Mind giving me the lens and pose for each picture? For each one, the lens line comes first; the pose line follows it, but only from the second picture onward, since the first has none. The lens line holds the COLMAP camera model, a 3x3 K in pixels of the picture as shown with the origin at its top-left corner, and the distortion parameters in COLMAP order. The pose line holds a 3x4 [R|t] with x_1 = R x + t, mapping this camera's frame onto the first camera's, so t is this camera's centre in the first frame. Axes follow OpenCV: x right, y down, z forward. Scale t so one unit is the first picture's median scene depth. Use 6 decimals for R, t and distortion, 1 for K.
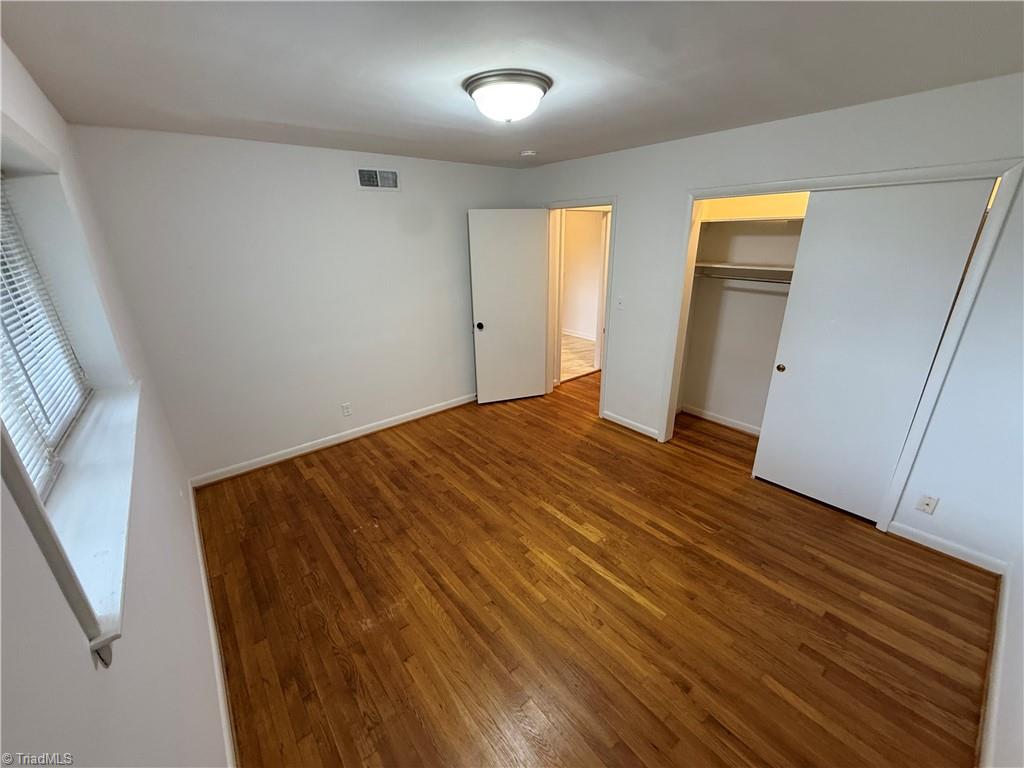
lens RADIAL K [[407.9, 0, 509.9], [0, 407.9, 383.1], [0, 0, 1]] dist [-0.000910, 0.000090]
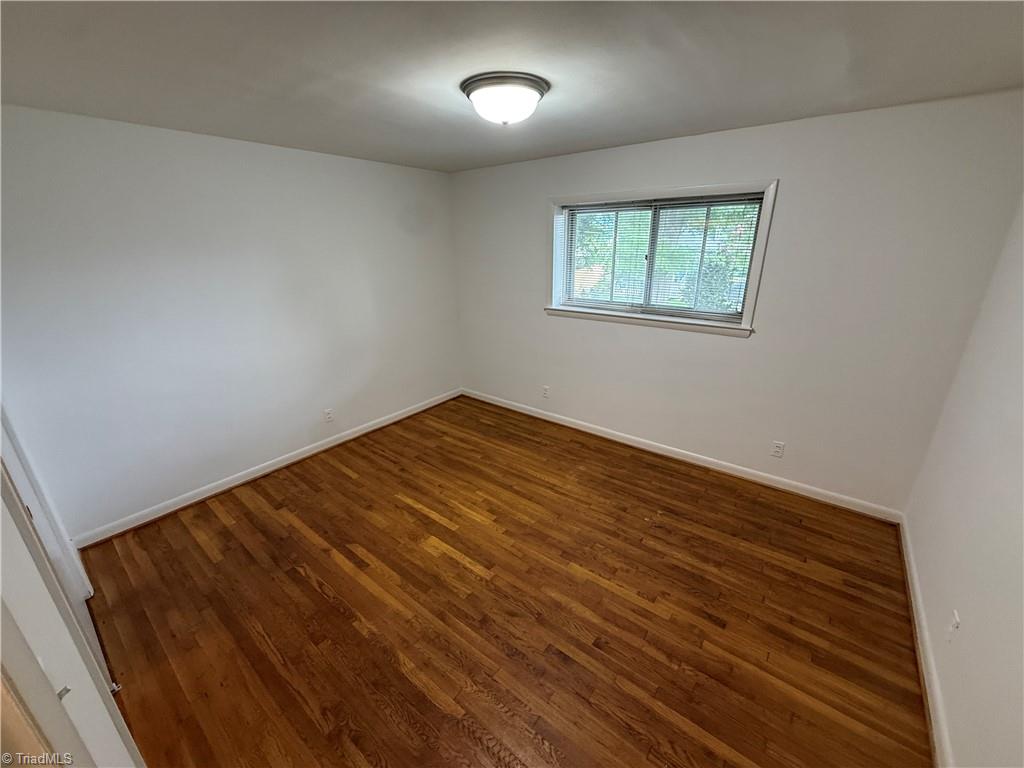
lens RADIAL K [[407.9, 0, 509.9], [0, 407.9, 383.1], [0, 0, 1]] dist [-0.000910, 0.000090]
pose [[-0.976318, 0.100346, -0.191658, 0.167594], [-0.046442, 0.768049, 0.638704, -0.550843], [0.211294, 0.632480, -0.745201, 1.496707]]
